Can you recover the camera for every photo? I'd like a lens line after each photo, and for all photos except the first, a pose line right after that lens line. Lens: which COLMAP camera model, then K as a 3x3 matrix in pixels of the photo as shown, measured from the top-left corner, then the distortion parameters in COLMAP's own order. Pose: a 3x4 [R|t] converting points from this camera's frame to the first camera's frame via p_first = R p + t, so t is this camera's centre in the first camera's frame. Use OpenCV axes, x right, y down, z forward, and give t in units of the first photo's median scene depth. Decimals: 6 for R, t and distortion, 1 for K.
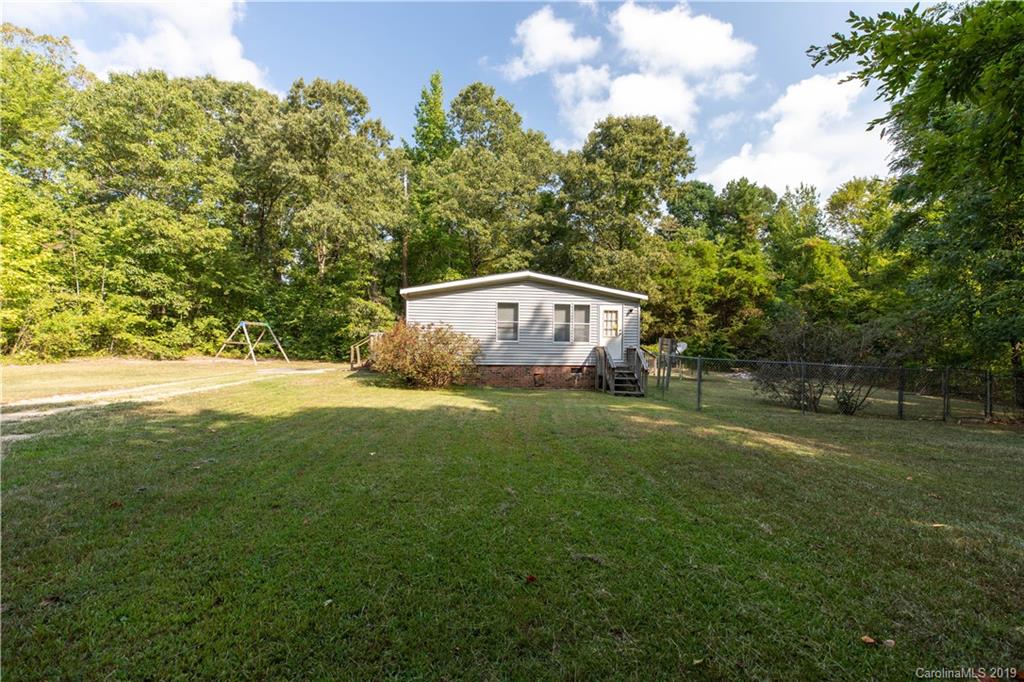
lens RADIAL K [[452.2, 0, 512.0], [0, 452.2, 341.0], [0, 0, 1]] dist [-0.000007, 0.000372]
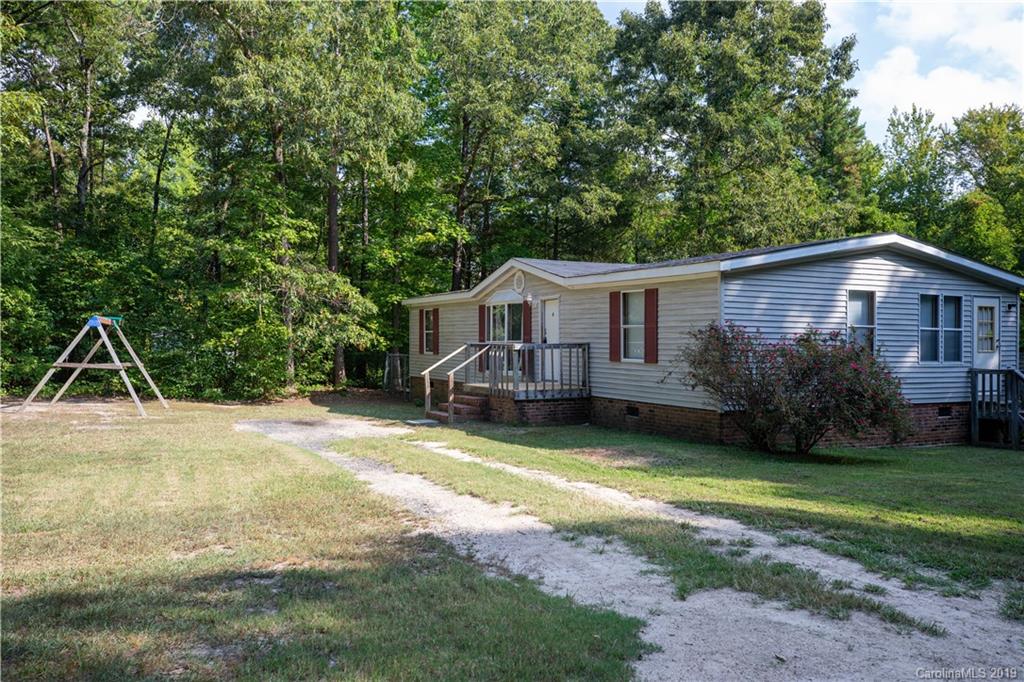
lens RADIAL K [[800.1, 0, 512.0], [0, 800.1, 341.0], [0, 0, 1]] dist [-0.001117, 0.007267]
pose [[0.946116, -0.003923, 0.323804, -0.395144], [0.004524, 0.999989, -0.001105, -0.013988], [-0.323796, 0.002511, 0.946124, 0.128566]]
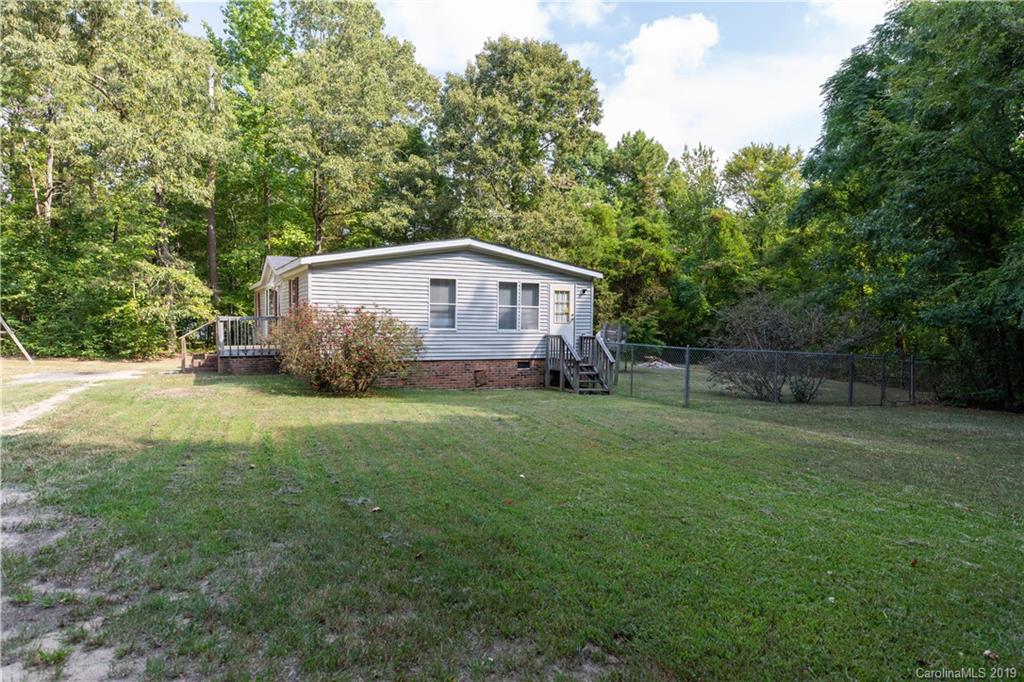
lens RADIAL K [[605.1, 0, 512.0], [0, 605.1, 341.0], [0, 0, 1]] dist [0.001706, -0.000758]
pose [[0.945506, -0.013193, 0.325338, -0.128805], [0.003030, 0.999492, 0.031725, -0.006509], [-0.325591, -0.029010, 0.945066, -0.005335]]
